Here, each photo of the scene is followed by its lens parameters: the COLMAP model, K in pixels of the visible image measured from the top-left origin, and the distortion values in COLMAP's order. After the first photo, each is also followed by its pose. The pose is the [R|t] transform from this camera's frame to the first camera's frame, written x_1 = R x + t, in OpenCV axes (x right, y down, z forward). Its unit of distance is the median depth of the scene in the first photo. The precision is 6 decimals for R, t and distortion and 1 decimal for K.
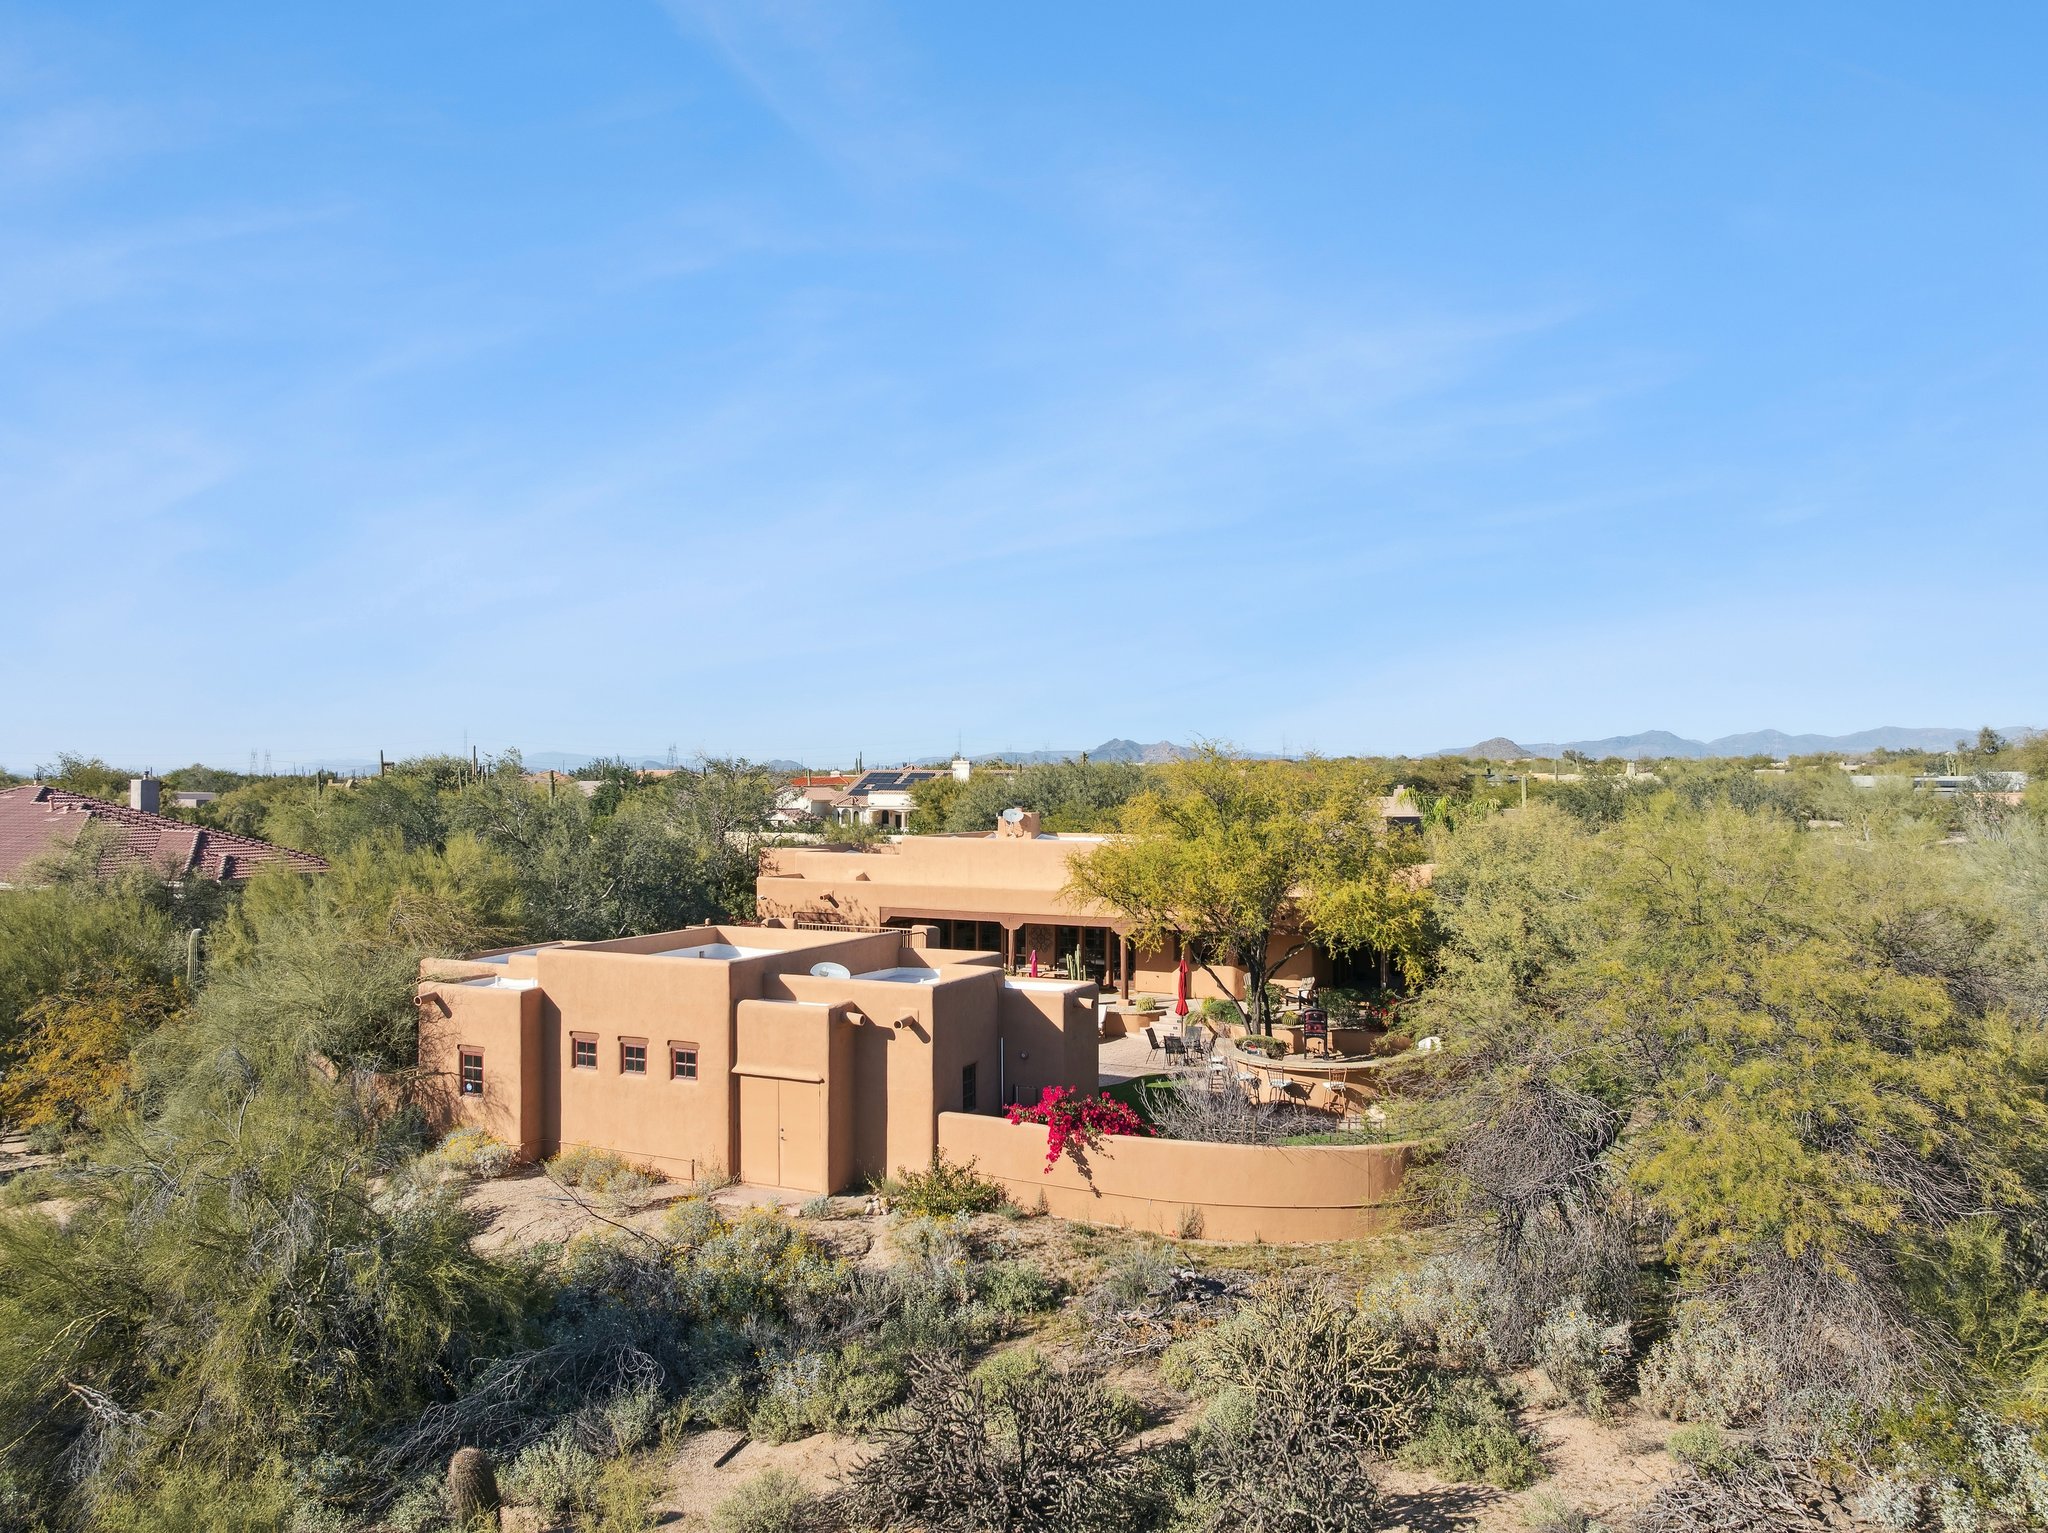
lens RADIAL K [[1425.3, 0, 1024.0], [0, 1425.3, 766.5], [0, 0, 1]] dist [-0.045220, -0.000892]
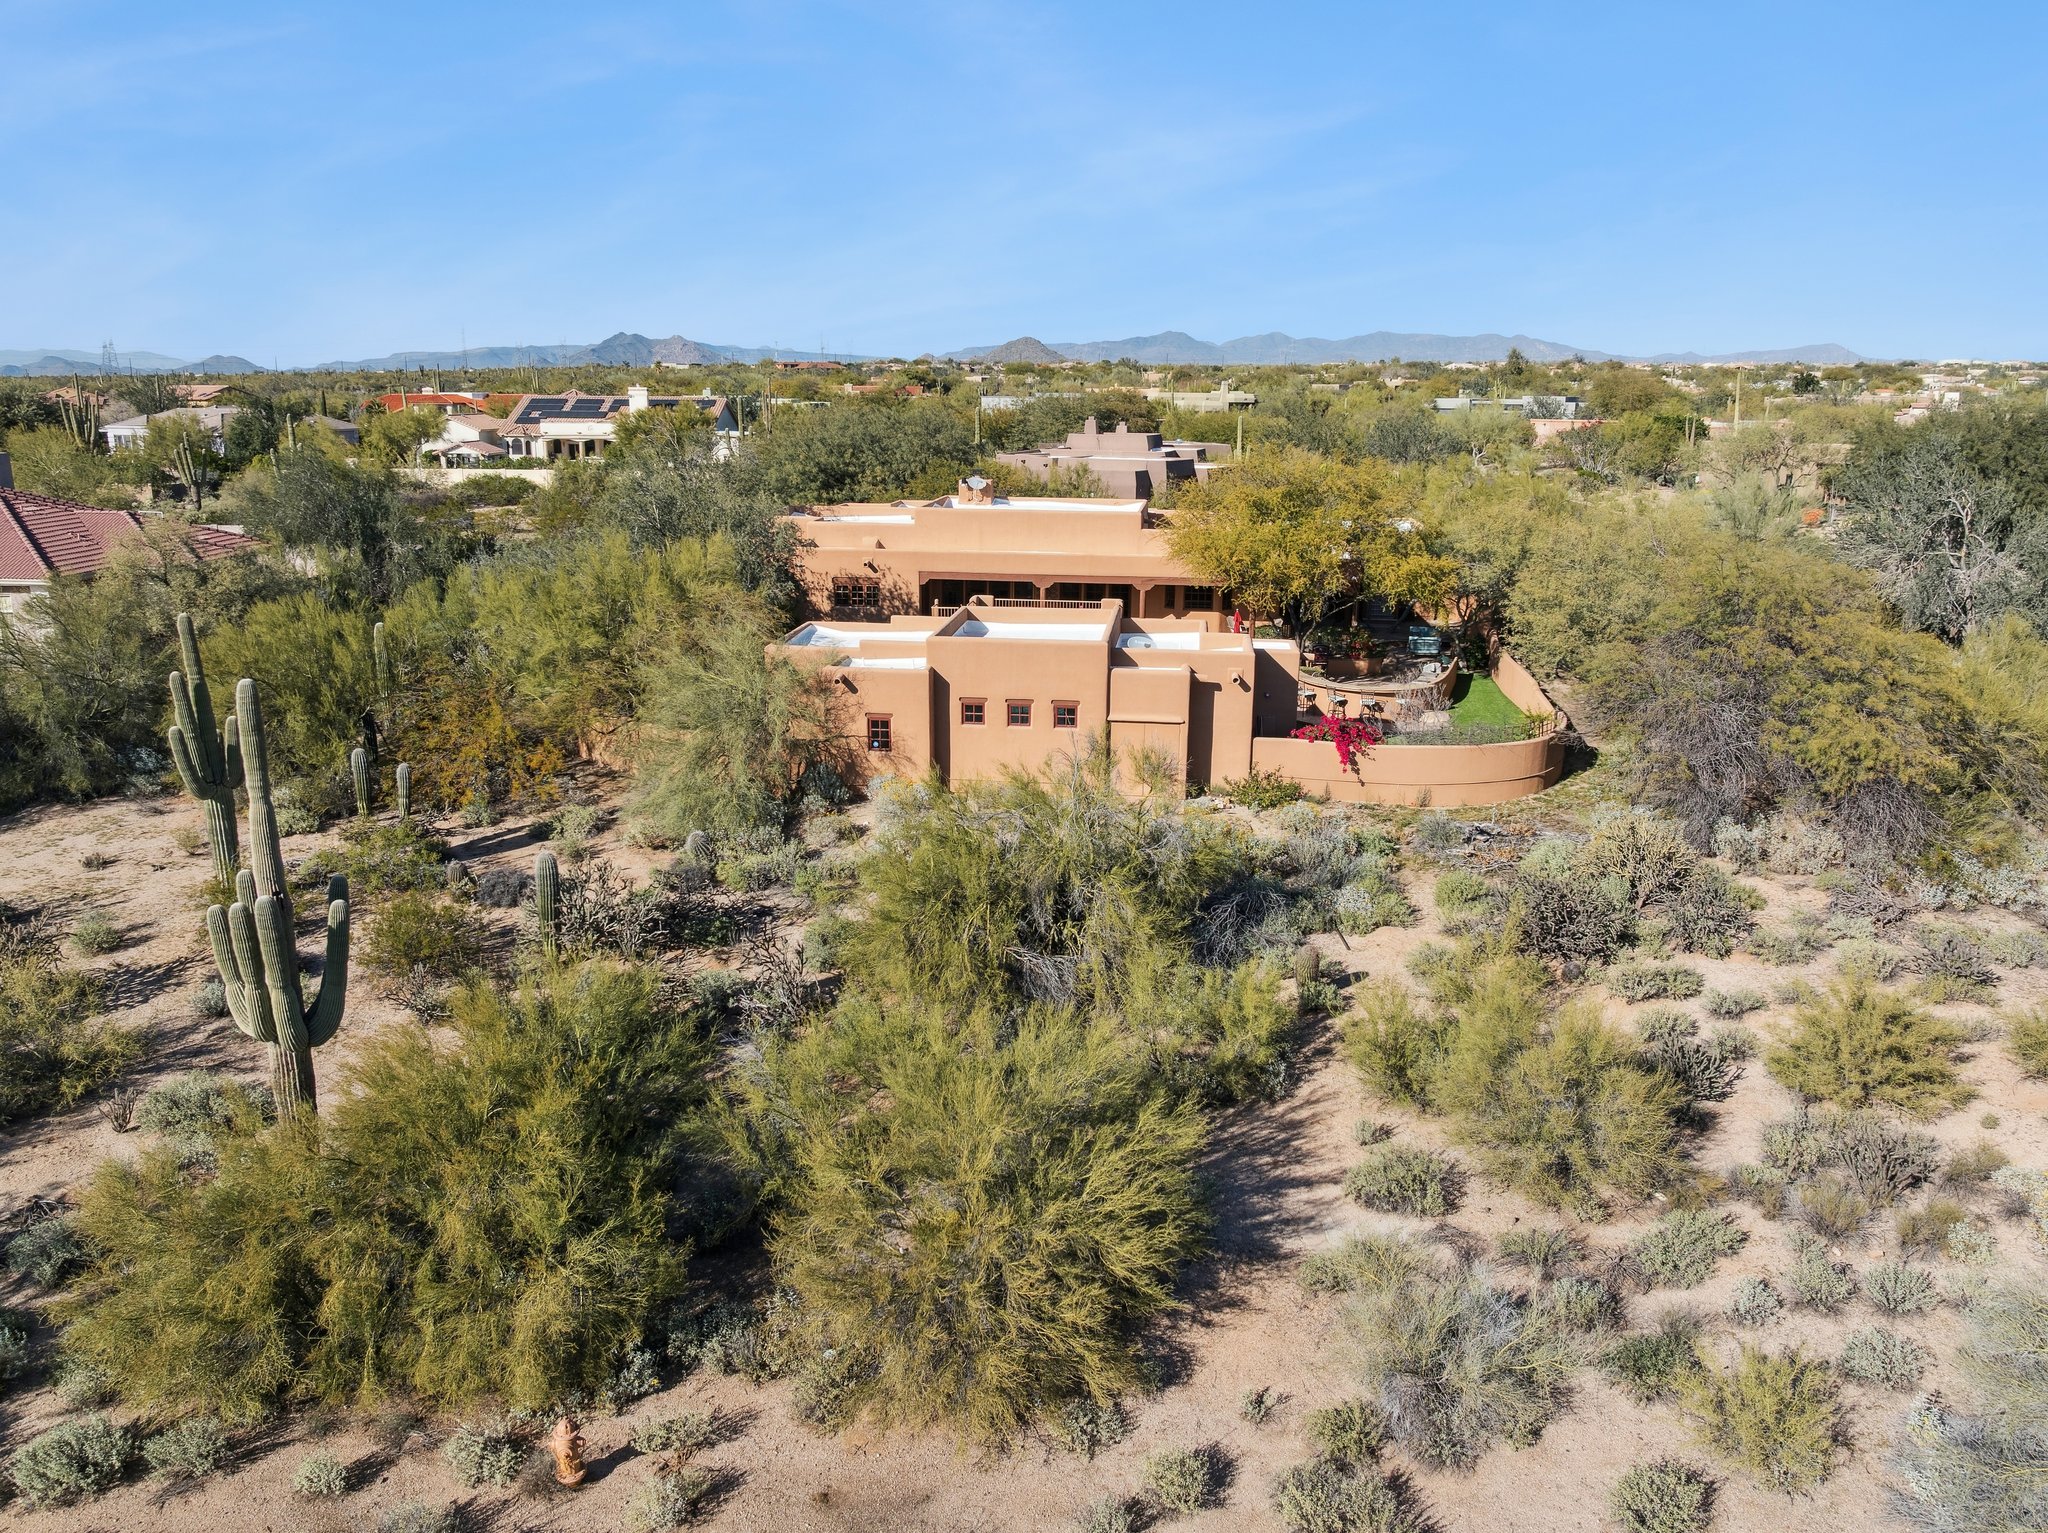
lens RADIAL K [[1429.6, 0, 1024.0], [0, 1429.6, 766.5], [0, 0, 1]] dist [-0.003577, -0.000458]
pose [[0.955642, -0.069731, 0.286157, -0.672296], [-0.008802, 0.964375, 0.264394, -0.107909], [-0.294399, -0.255184, 0.920983, -0.271913]]
